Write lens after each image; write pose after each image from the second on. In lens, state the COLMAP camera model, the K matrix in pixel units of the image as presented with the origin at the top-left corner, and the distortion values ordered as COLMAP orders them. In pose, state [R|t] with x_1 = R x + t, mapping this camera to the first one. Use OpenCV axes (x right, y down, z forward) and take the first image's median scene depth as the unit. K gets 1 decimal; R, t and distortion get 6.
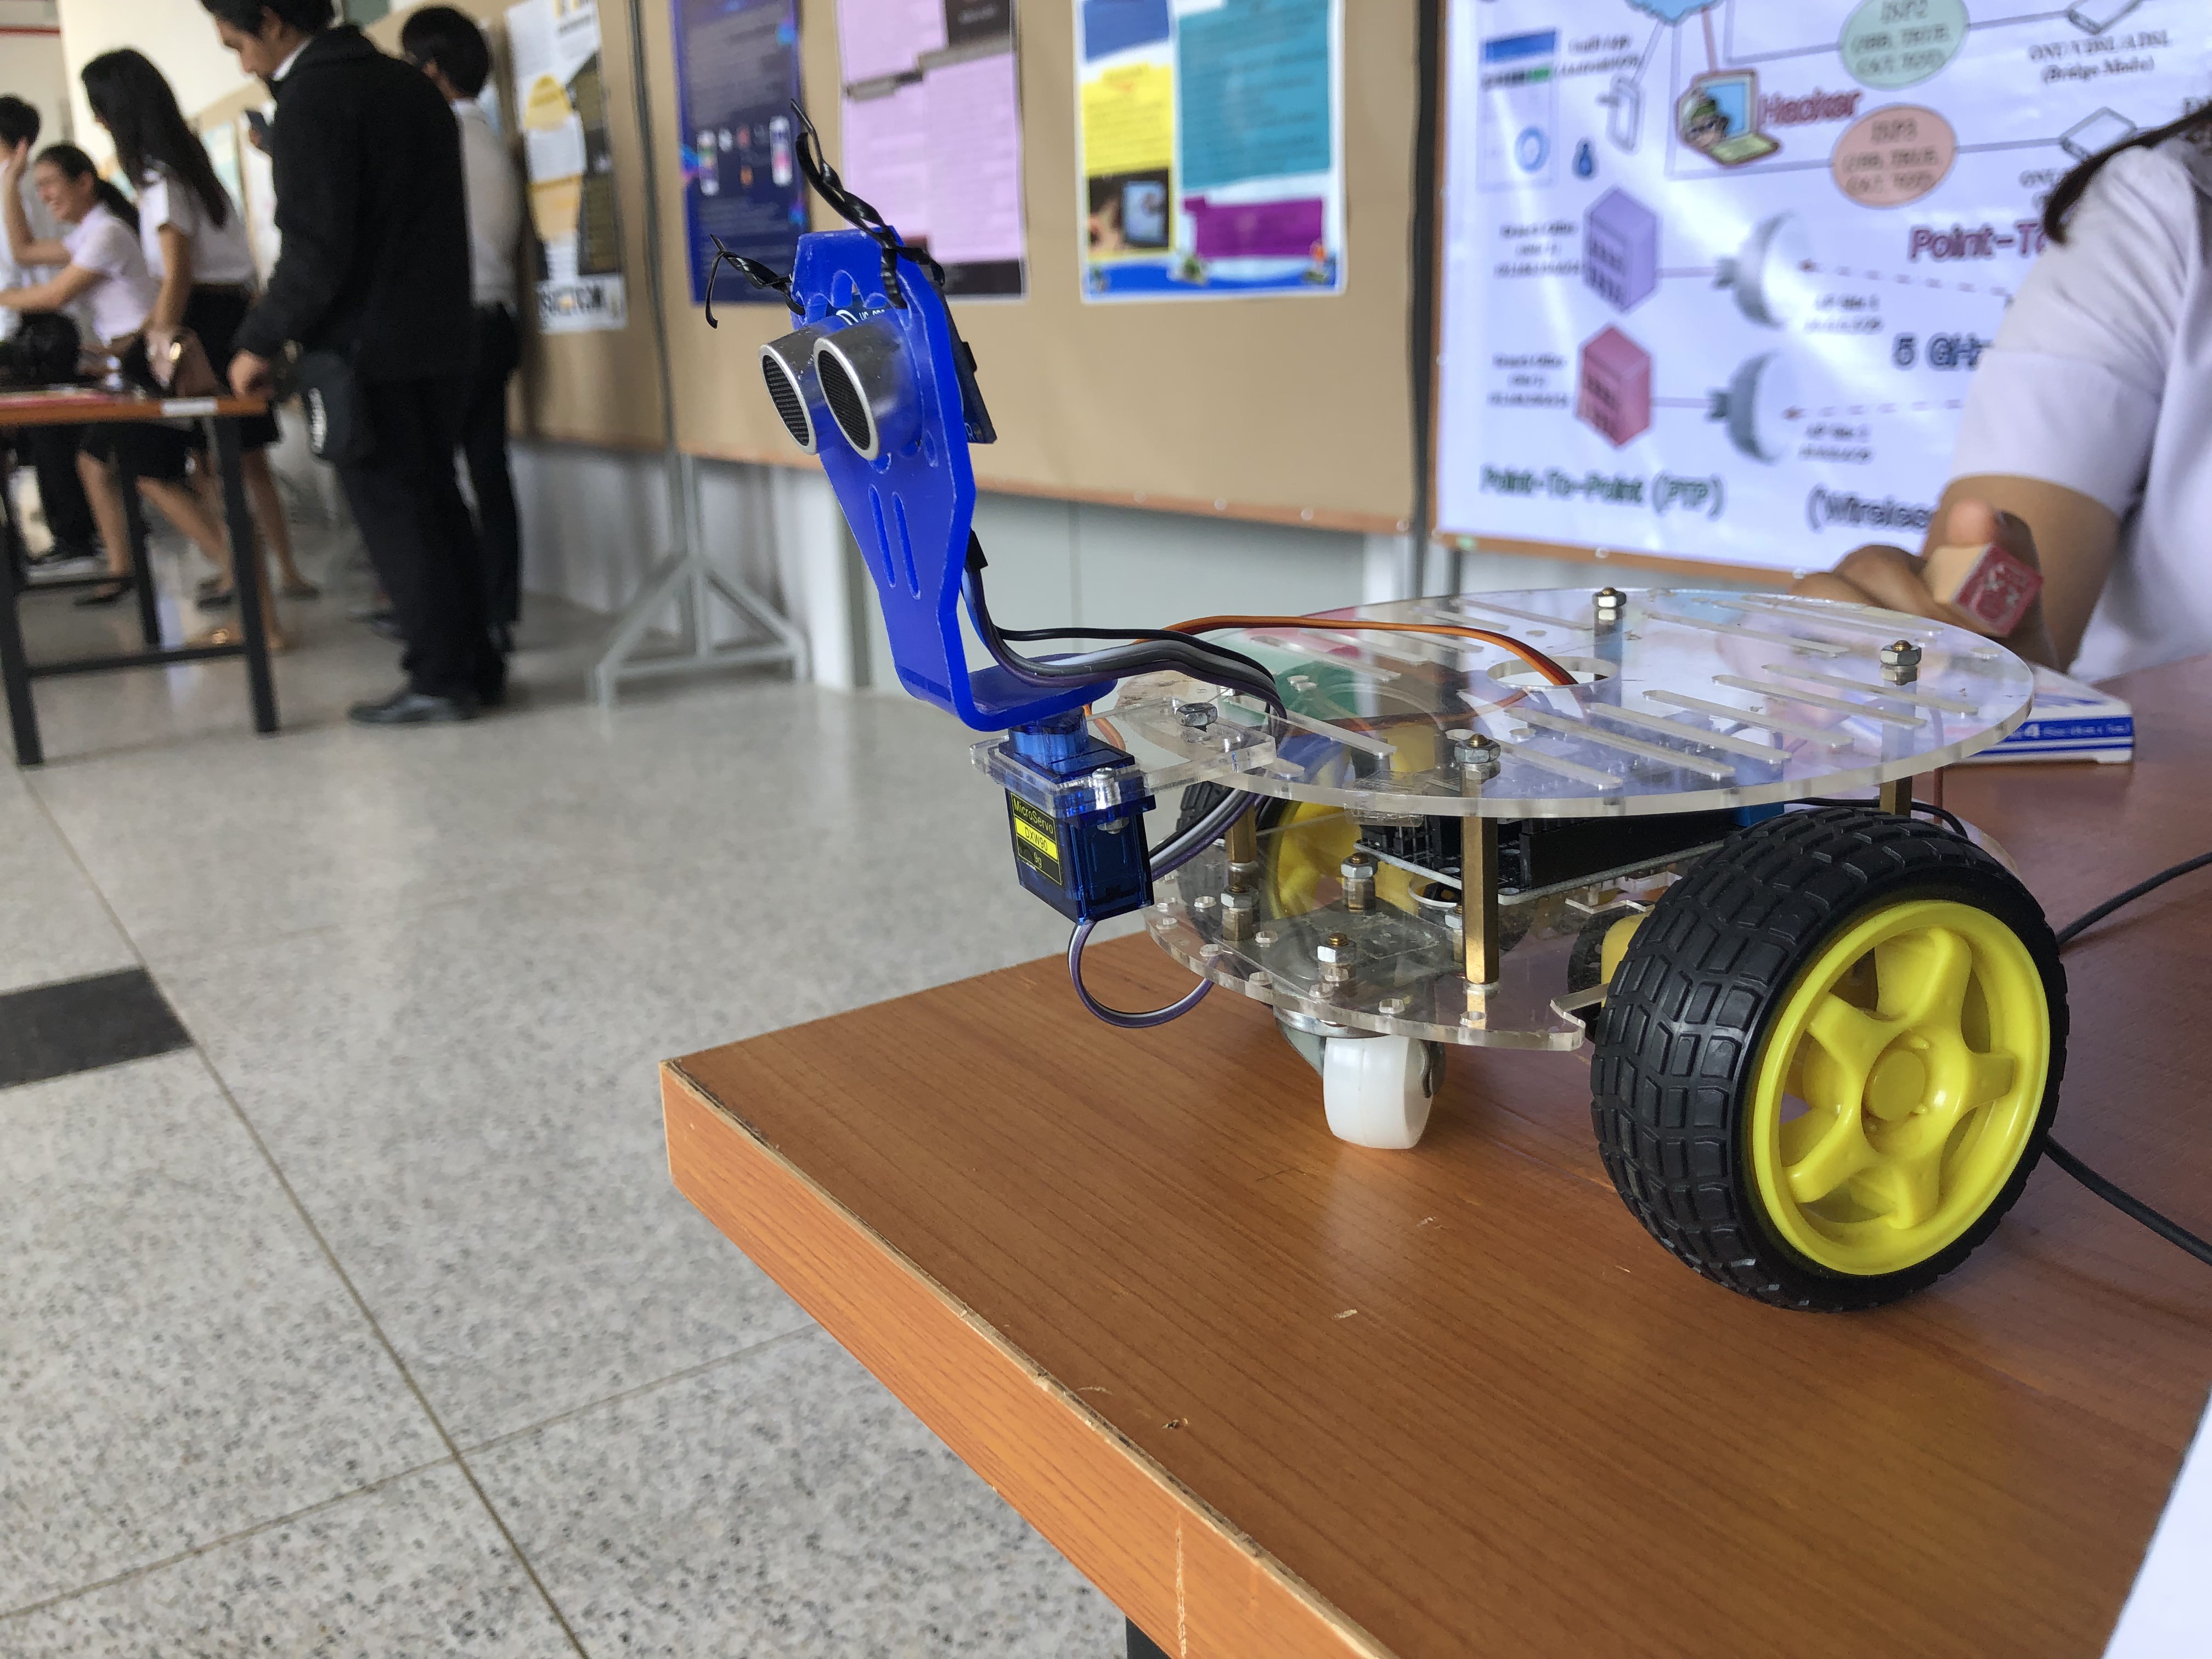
lens RADIAL K [[1882.2, 0, 1168.2], [0, 1882.2, 762.5], [0, 0, 1]] dist [0.010138, -0.002755]
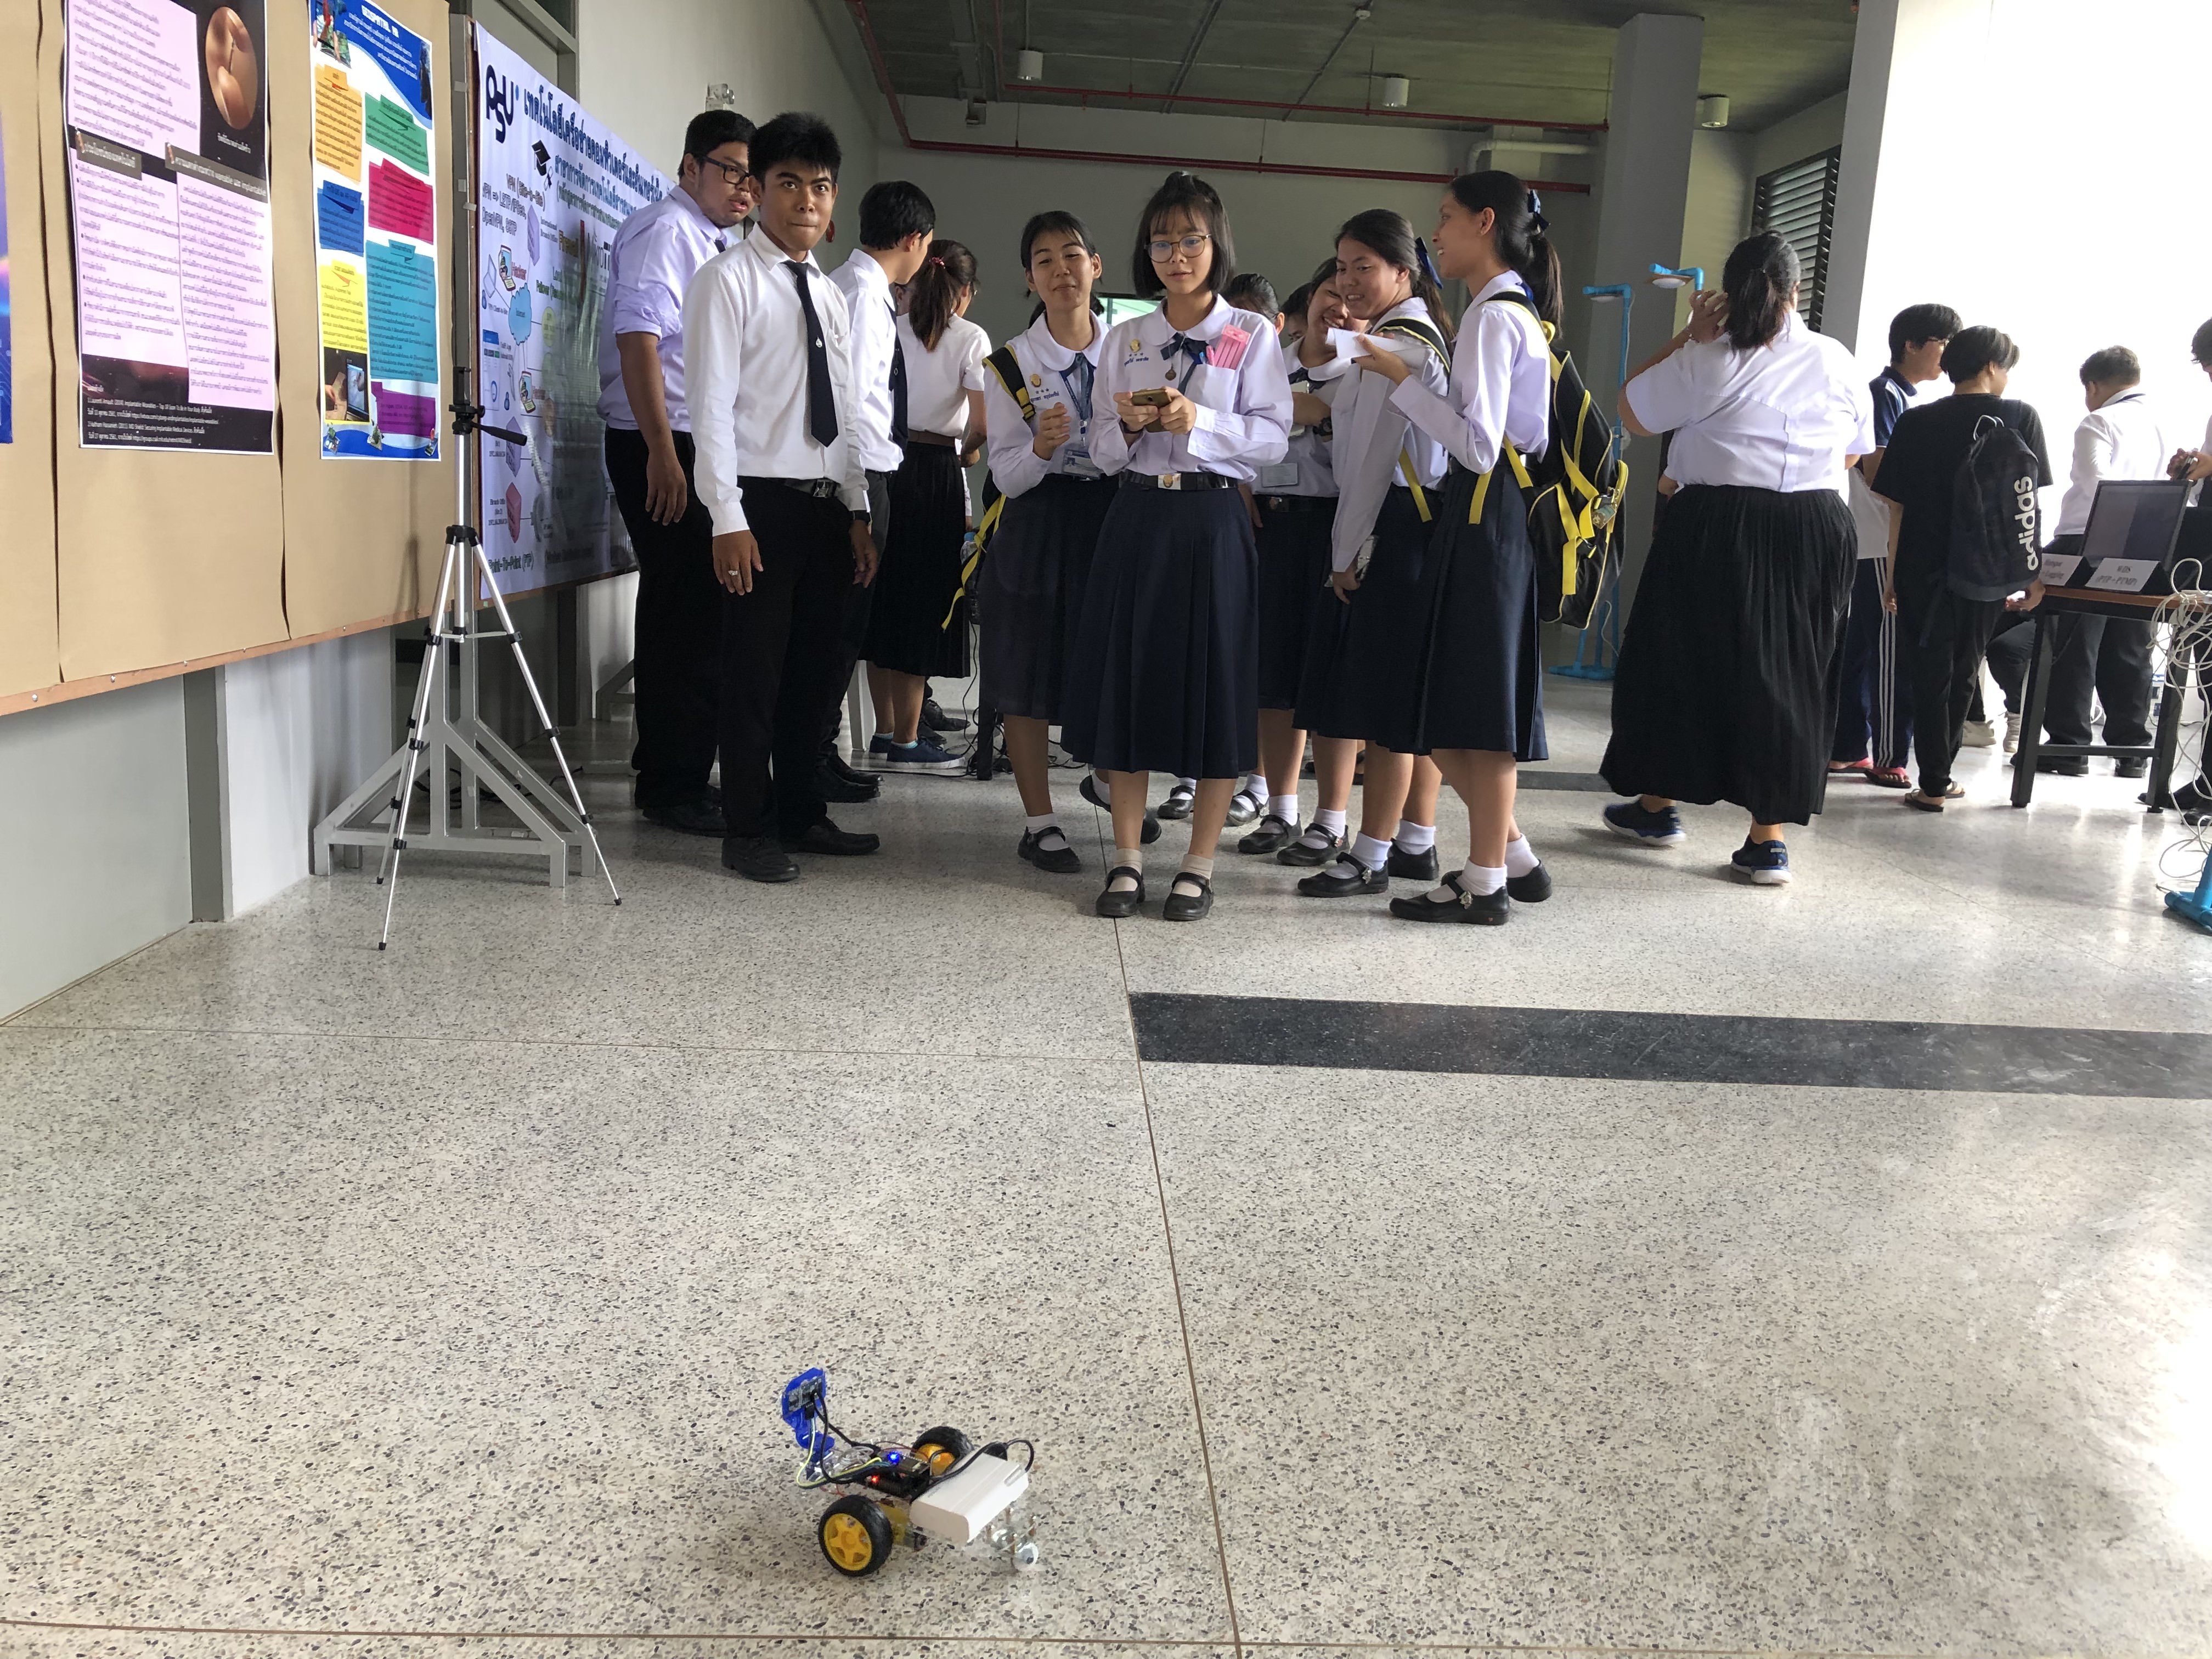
lens RADIAL K [[1882.2, 0, 1168.2], [0, 1882.2, 762.5], [0, 0, 1]] dist [0.010138, -0.002755]
pose [[-0.844303, -0.098950, 0.526651, -1.474814], [0.096791, 0.938478, 0.331497, -0.563917], [-0.527052, 0.330859, -0.782783, 2.358346]]
